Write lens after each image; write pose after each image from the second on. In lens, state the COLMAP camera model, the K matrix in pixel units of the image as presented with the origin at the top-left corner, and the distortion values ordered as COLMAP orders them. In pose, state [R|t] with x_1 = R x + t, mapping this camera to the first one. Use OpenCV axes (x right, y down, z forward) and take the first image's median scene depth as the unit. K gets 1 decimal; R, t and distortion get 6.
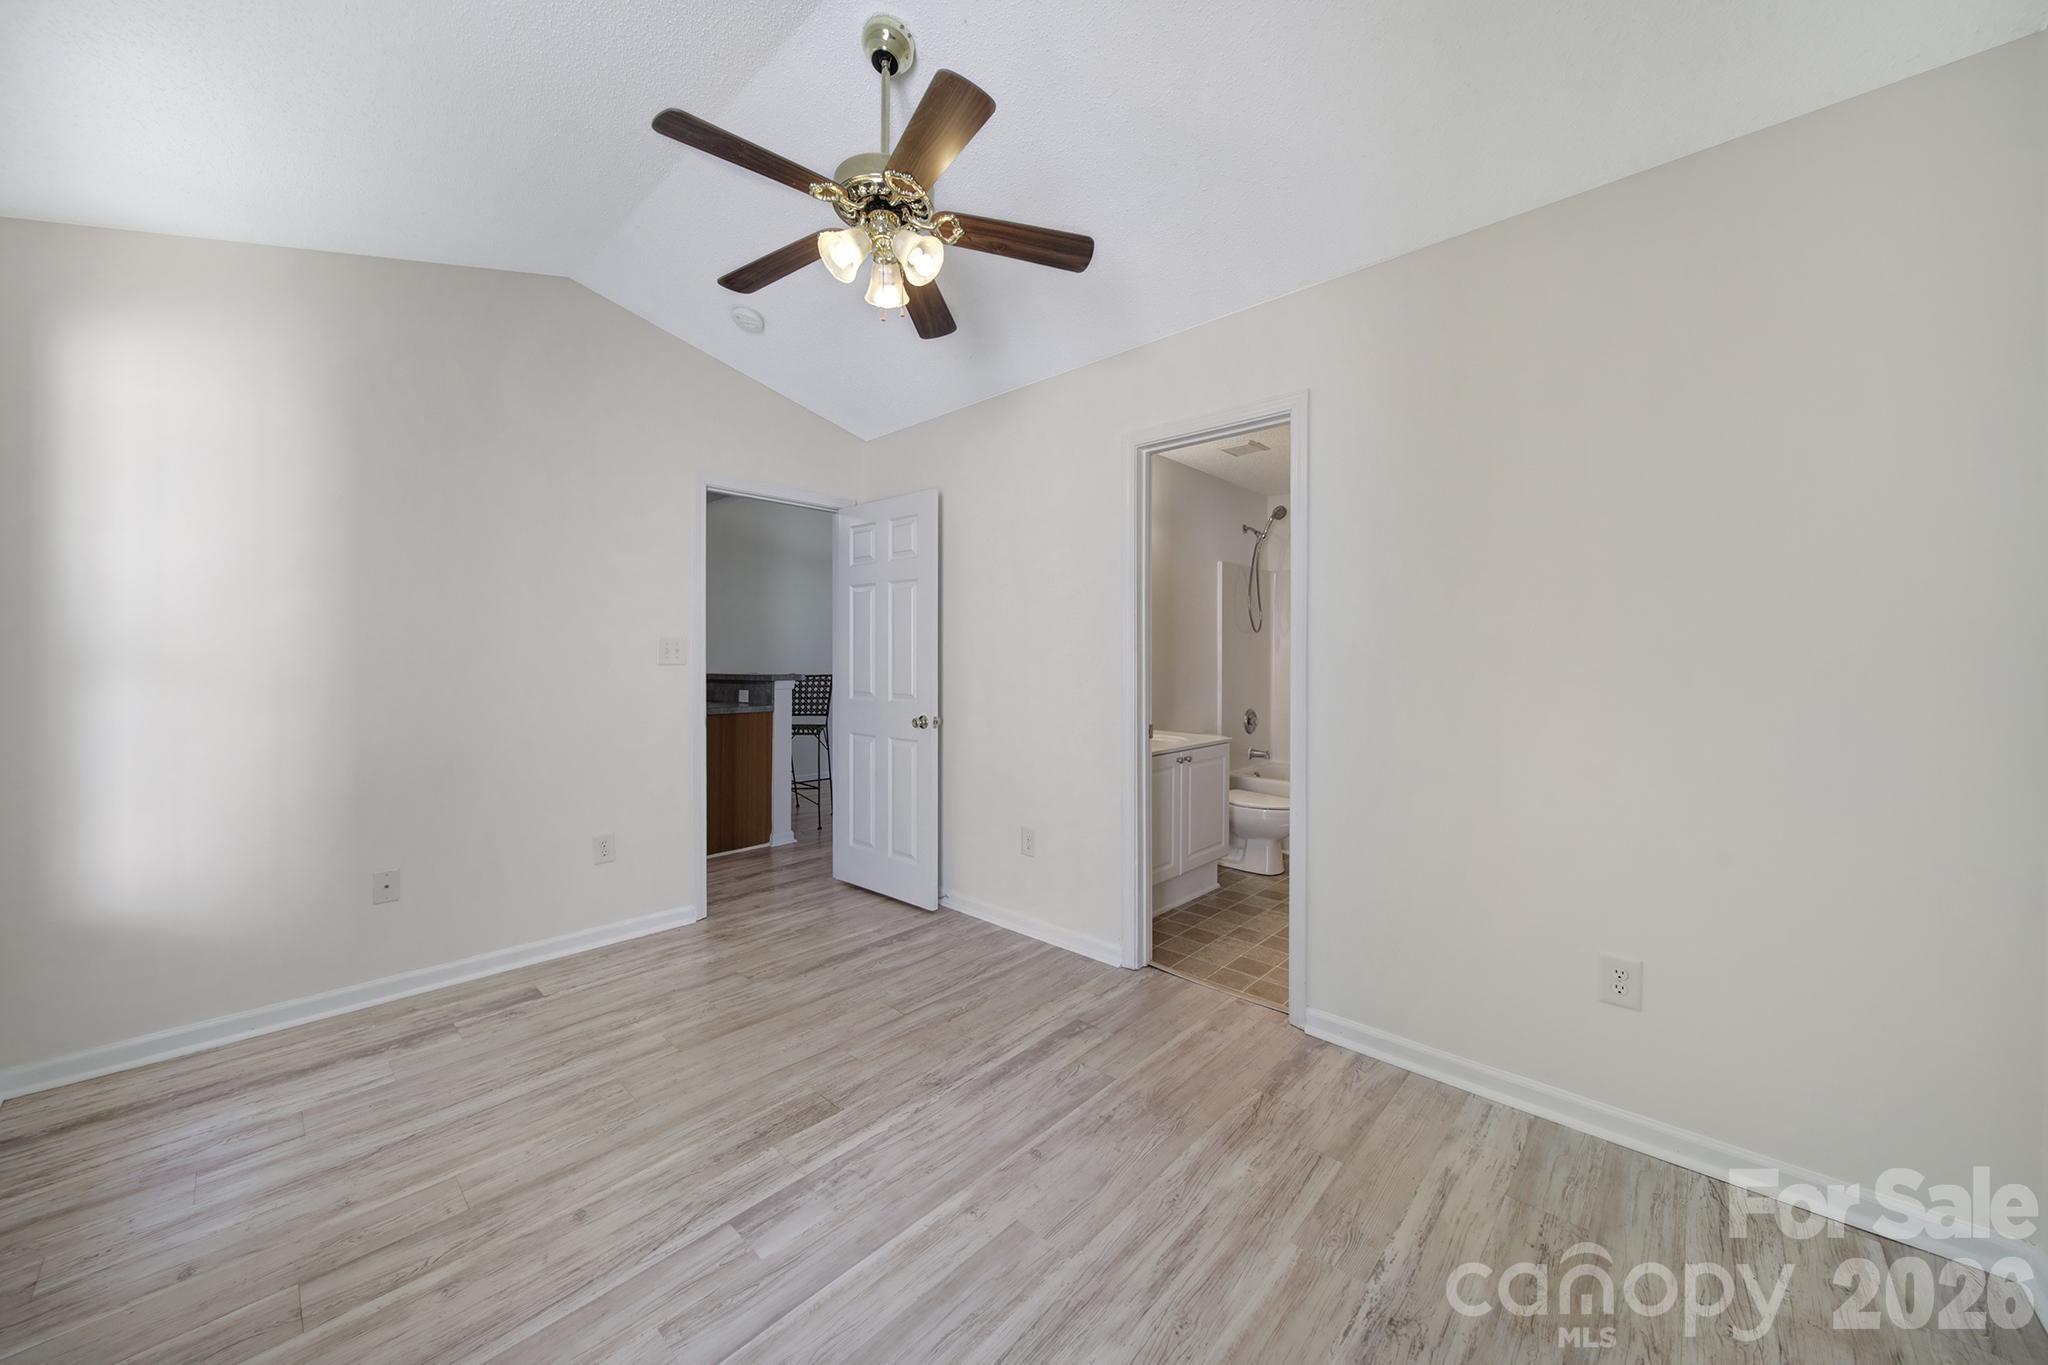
lens RADIAL K [[722.7, 0, 1022.3], [0, 722.7, 663.1], [0, 0, 1]] dist [-0.001417, -0.000513]
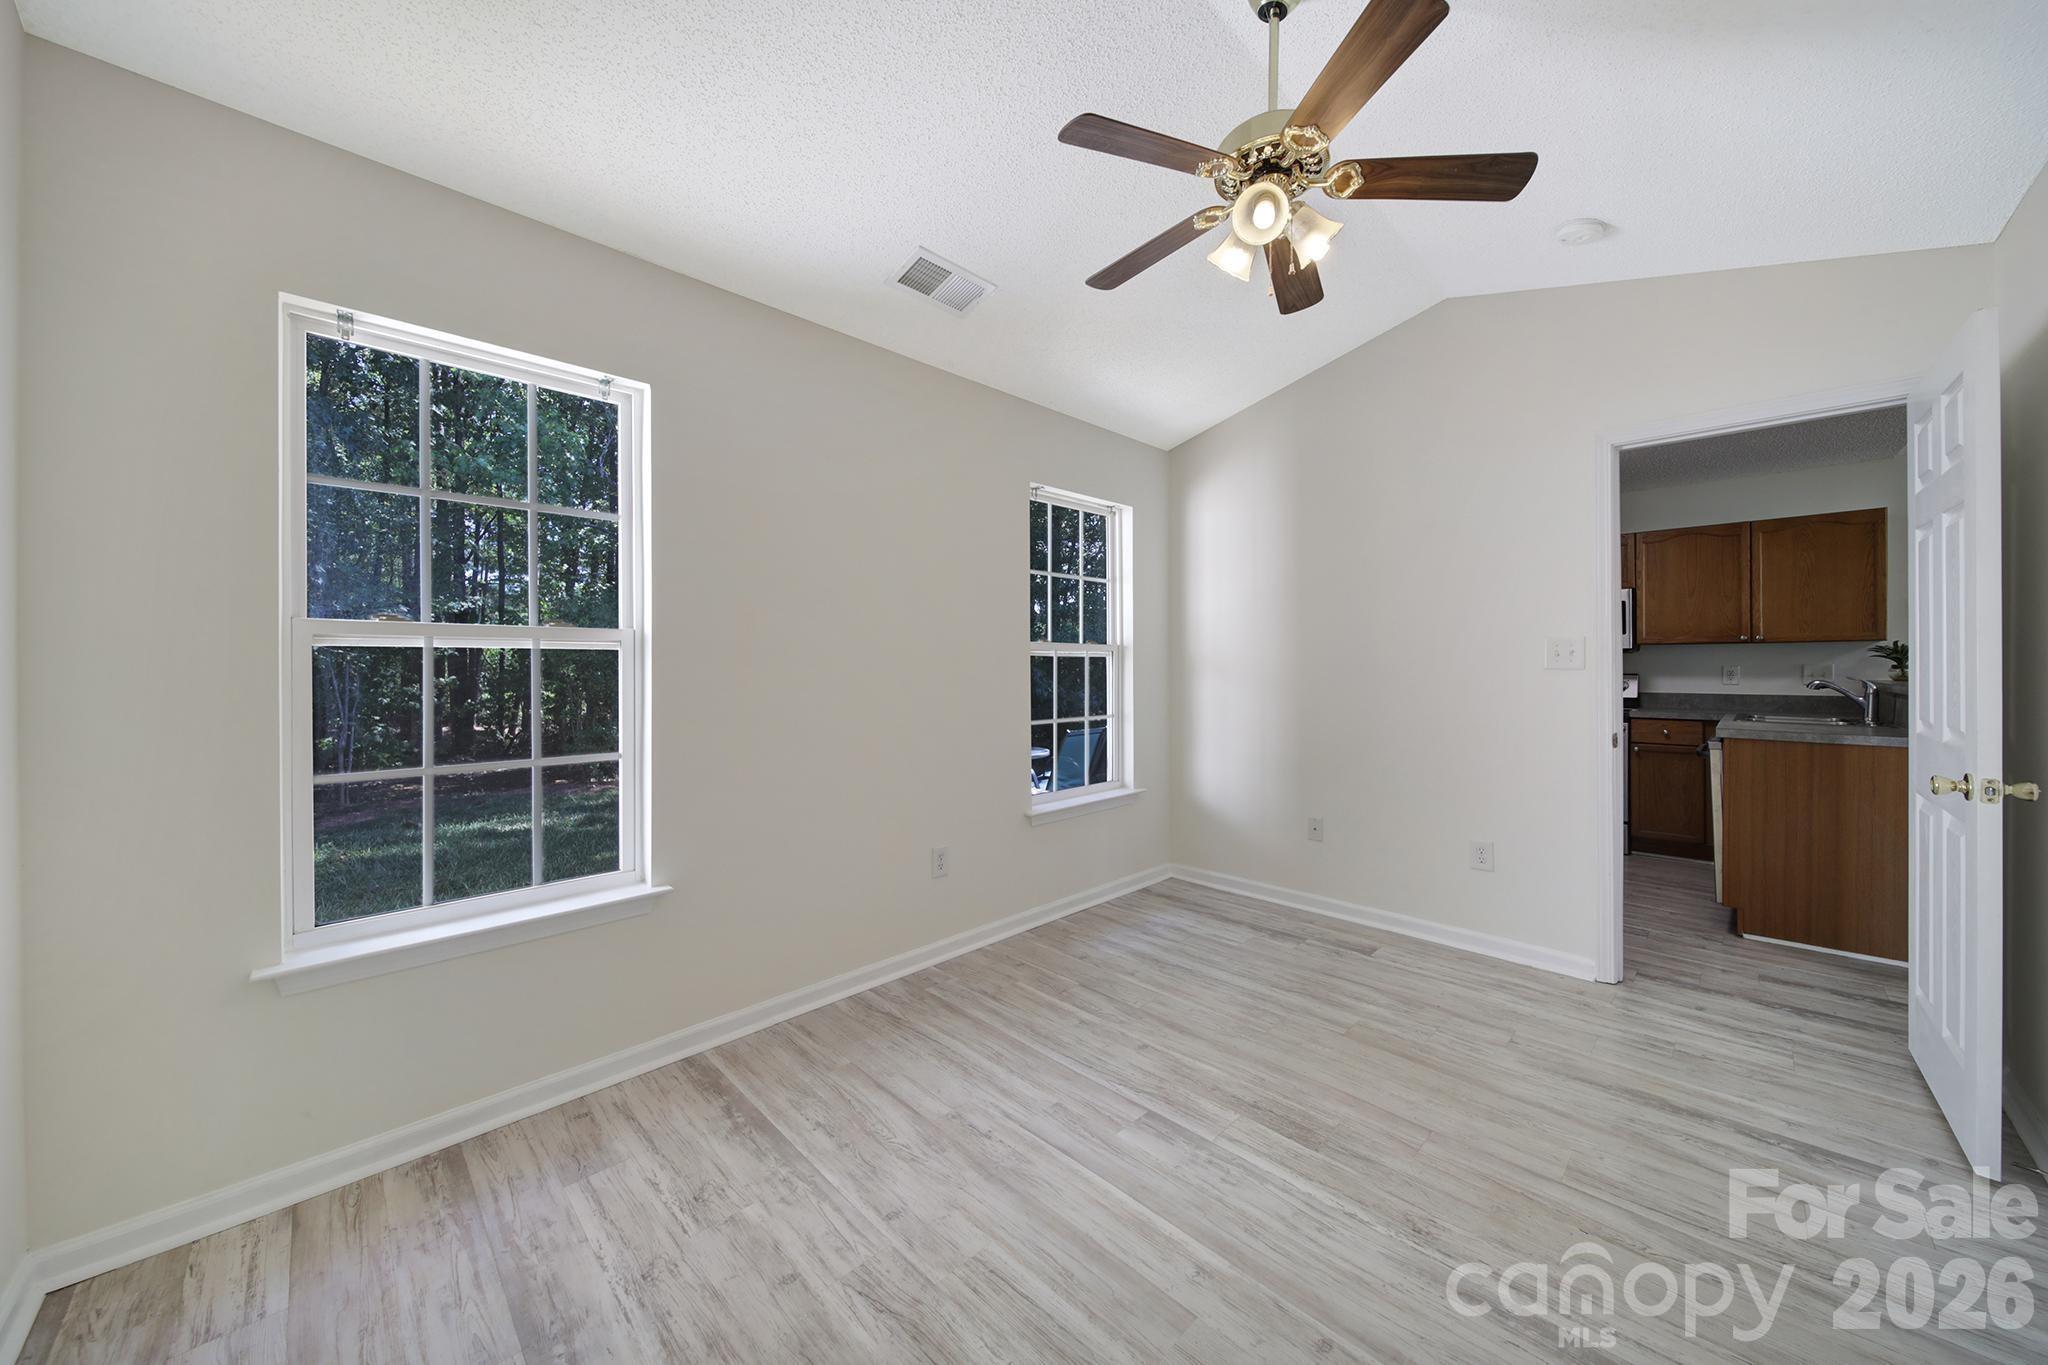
lens RADIAL K [[722.7, 0, 1022.3], [0, 722.7, 663.1], [0, 0, 1]] dist [-0.001417, -0.000513]
pose [[-0.044357, -0.003592, -0.999009, 0.692013], [-0.001953, 0.999992, -0.003509, 0.000469], [0.999014, 0.001796, -0.044364, 0.669310]]
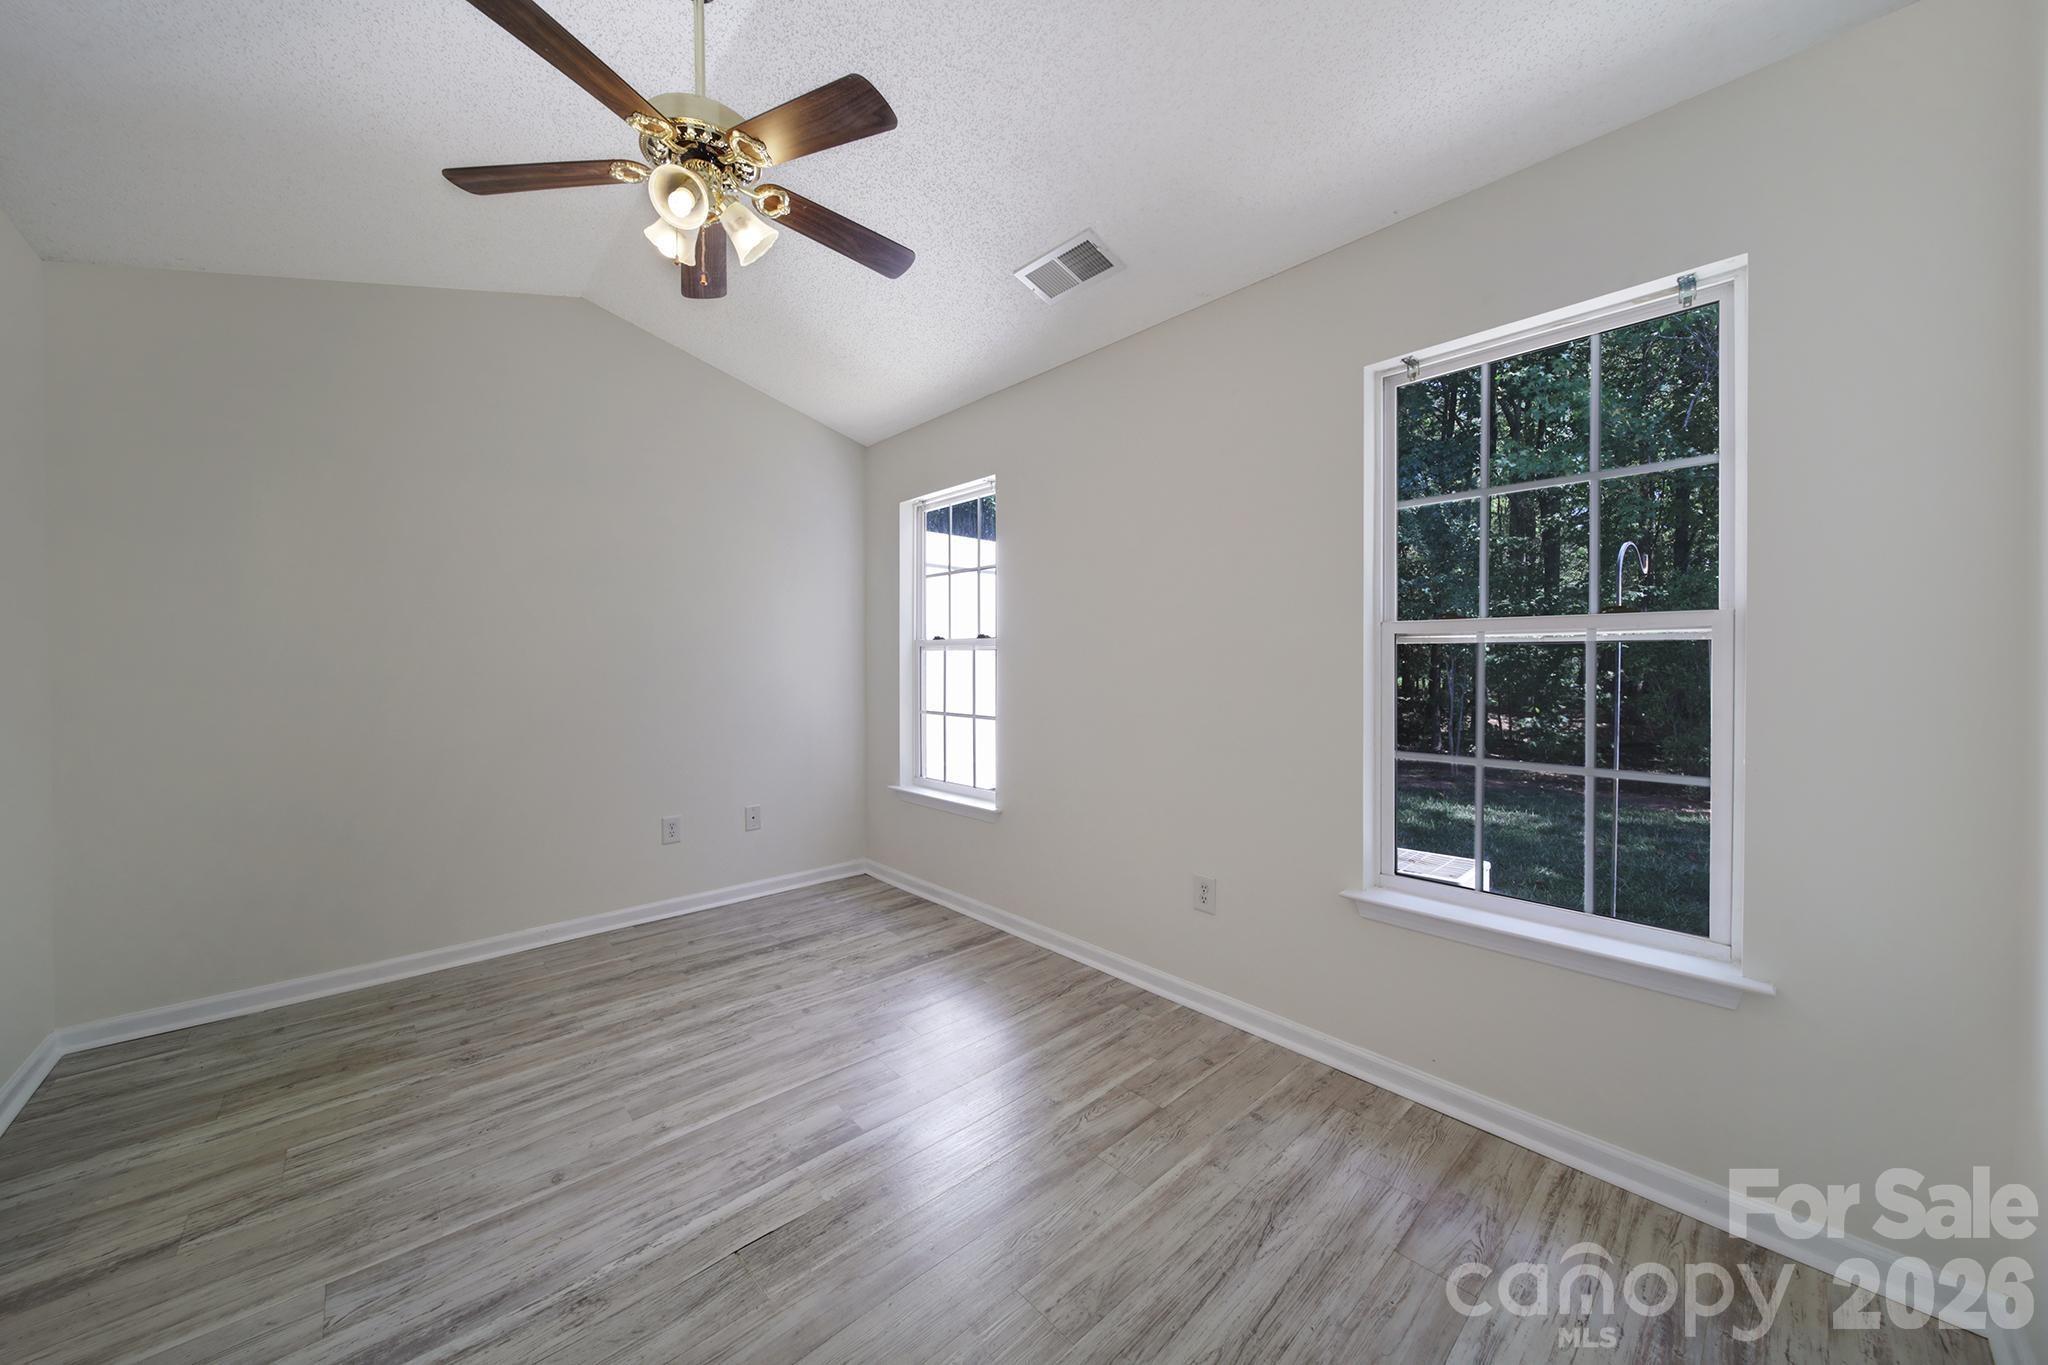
lens RADIAL K [[722.7, 0, 1022.3], [0, 722.7, 663.1], [0, 0, 1]] dist [-0.001417, -0.000513]
pose [[-0.996326, 0.000992, 0.085631, -0.617433], [0.001669, 0.999968, 0.007831, -0.005273], [-0.085621, 0.007946, -0.996296, 1.733281]]
